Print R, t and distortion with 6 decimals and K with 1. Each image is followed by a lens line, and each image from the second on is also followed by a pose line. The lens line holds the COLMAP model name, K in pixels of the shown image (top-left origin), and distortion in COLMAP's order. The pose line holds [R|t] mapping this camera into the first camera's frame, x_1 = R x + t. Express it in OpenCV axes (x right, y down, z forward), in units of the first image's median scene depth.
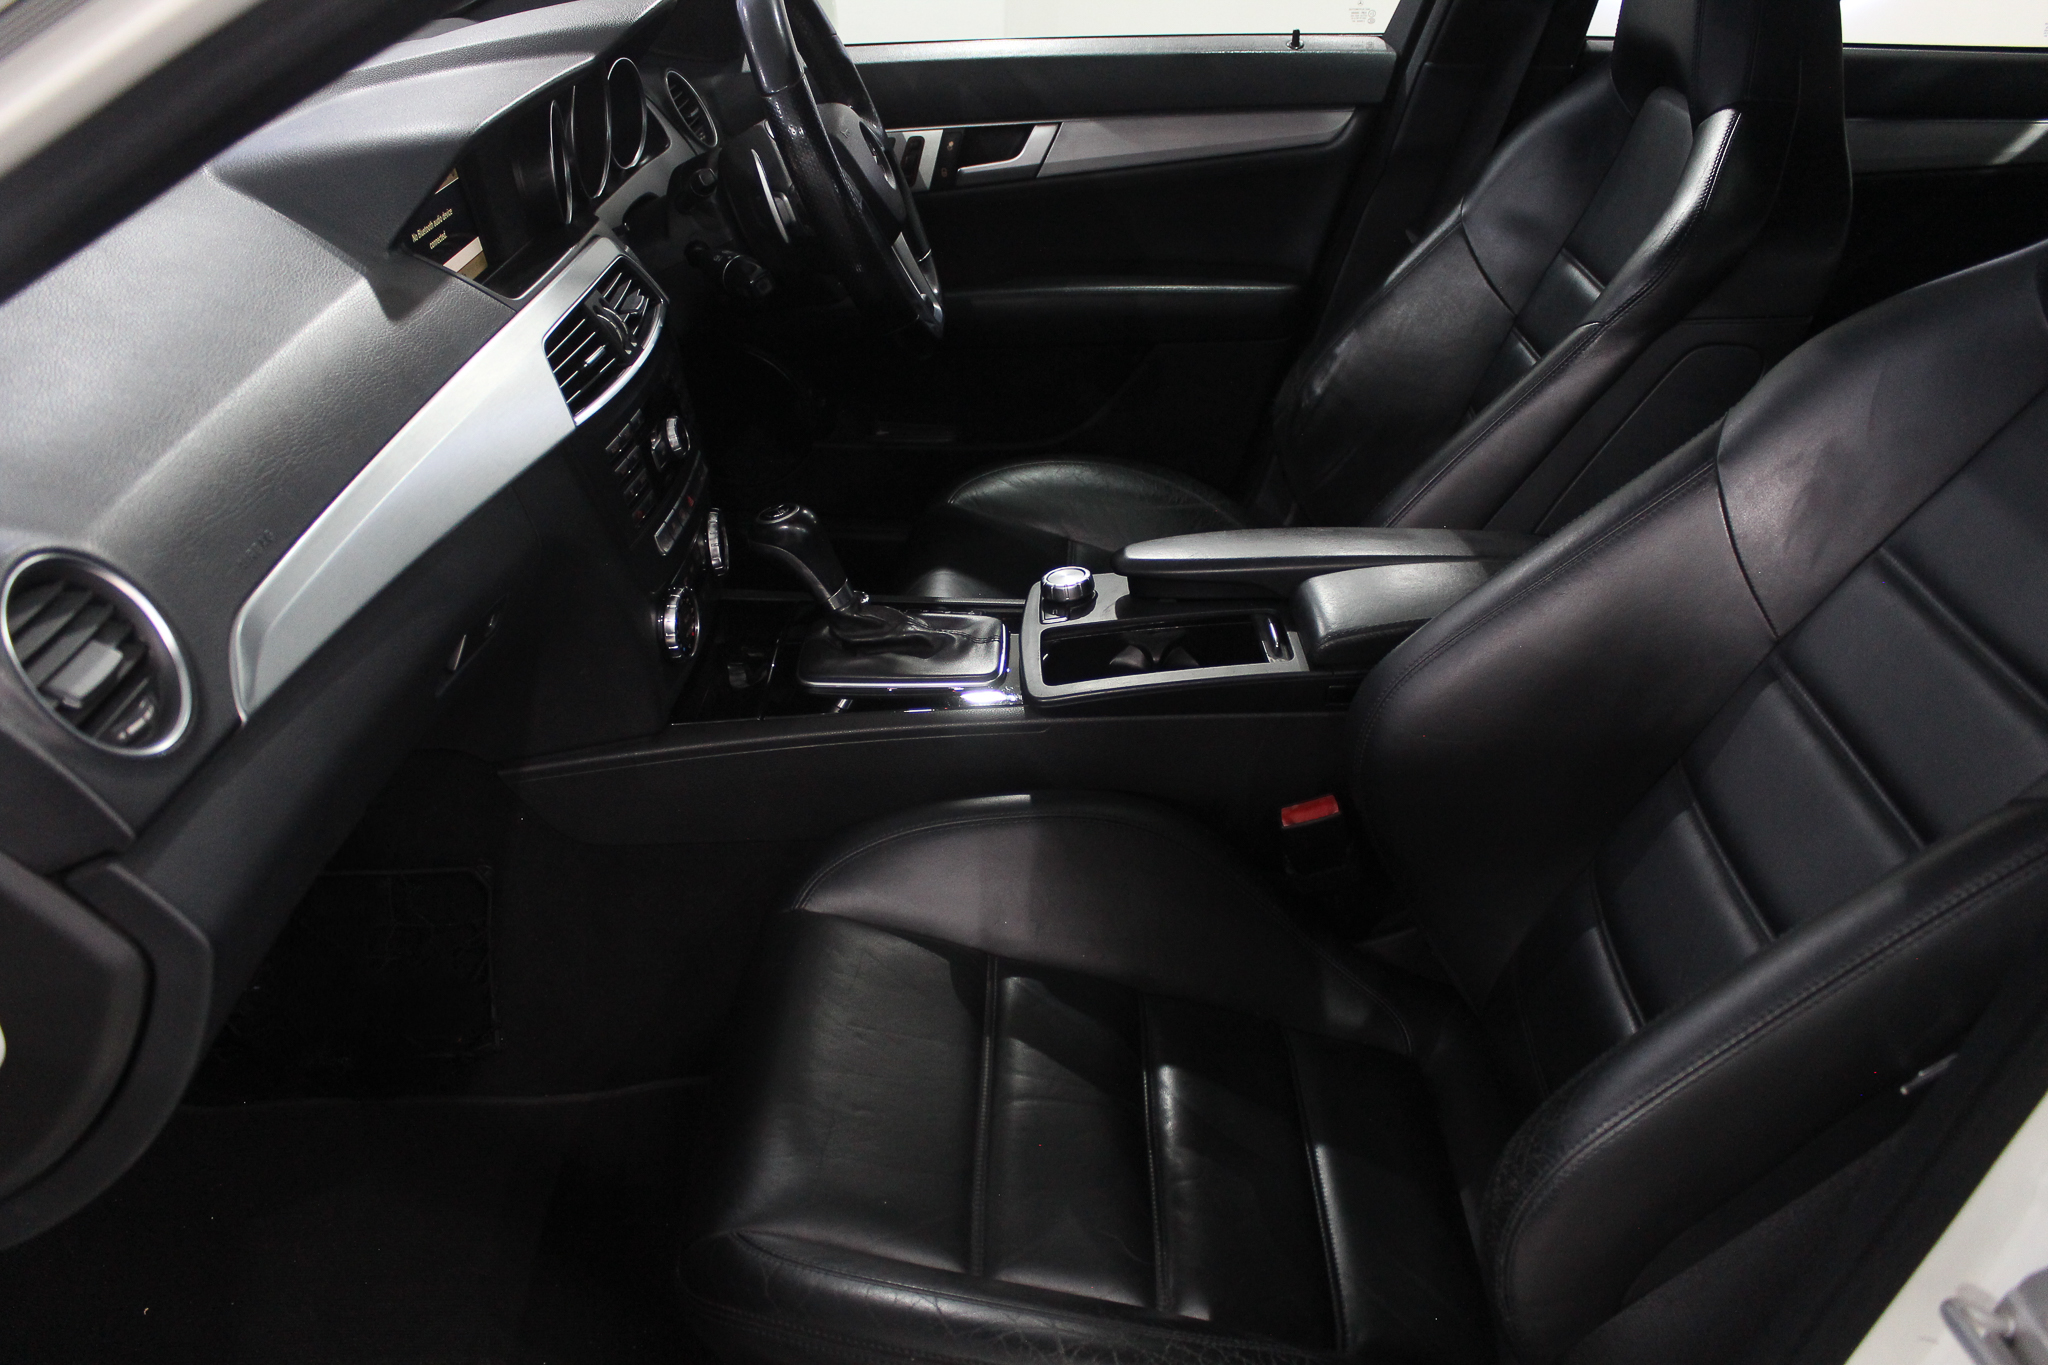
lens RADIAL K [[1688.3, 0, 1024.0], [0, 1688.3, 682.5], [0, 0, 1]] dist [-0.167029, 0.129578]
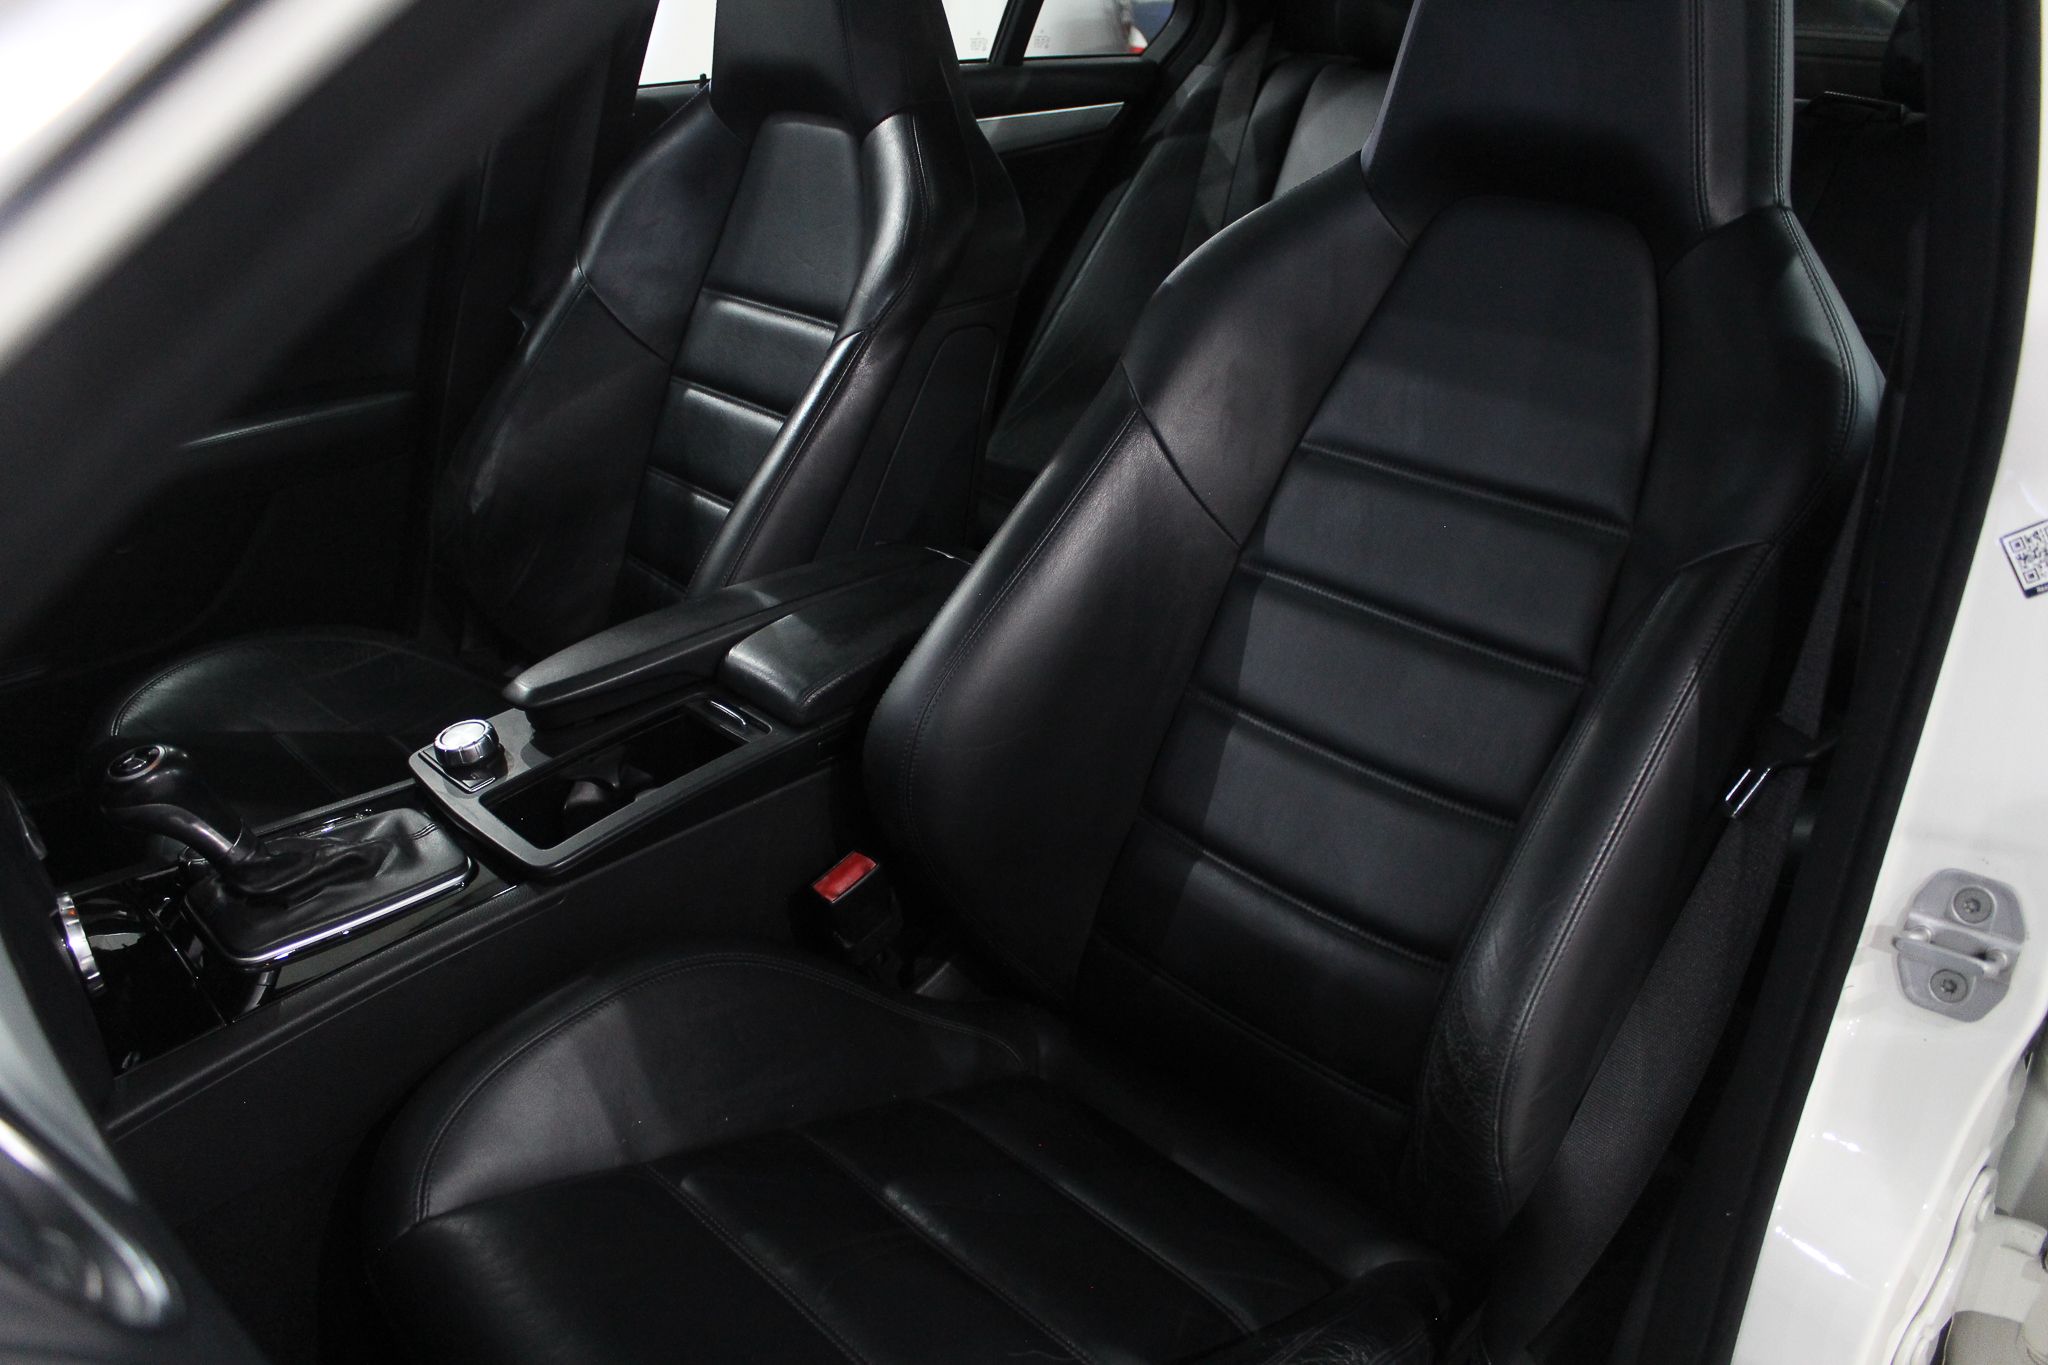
lens RADIAL K [[1688.3, 0, 1024.0], [0, 1688.3, 682.5], [0, 0, 1]] dist [-0.167029, 0.129578]
pose [[0.712666, -0.290982, 0.638308, -0.308320], [0.332352, 0.941366, 0.058067, -0.043810], [-0.617778, 0.170760, 0.767588, 0.195131]]
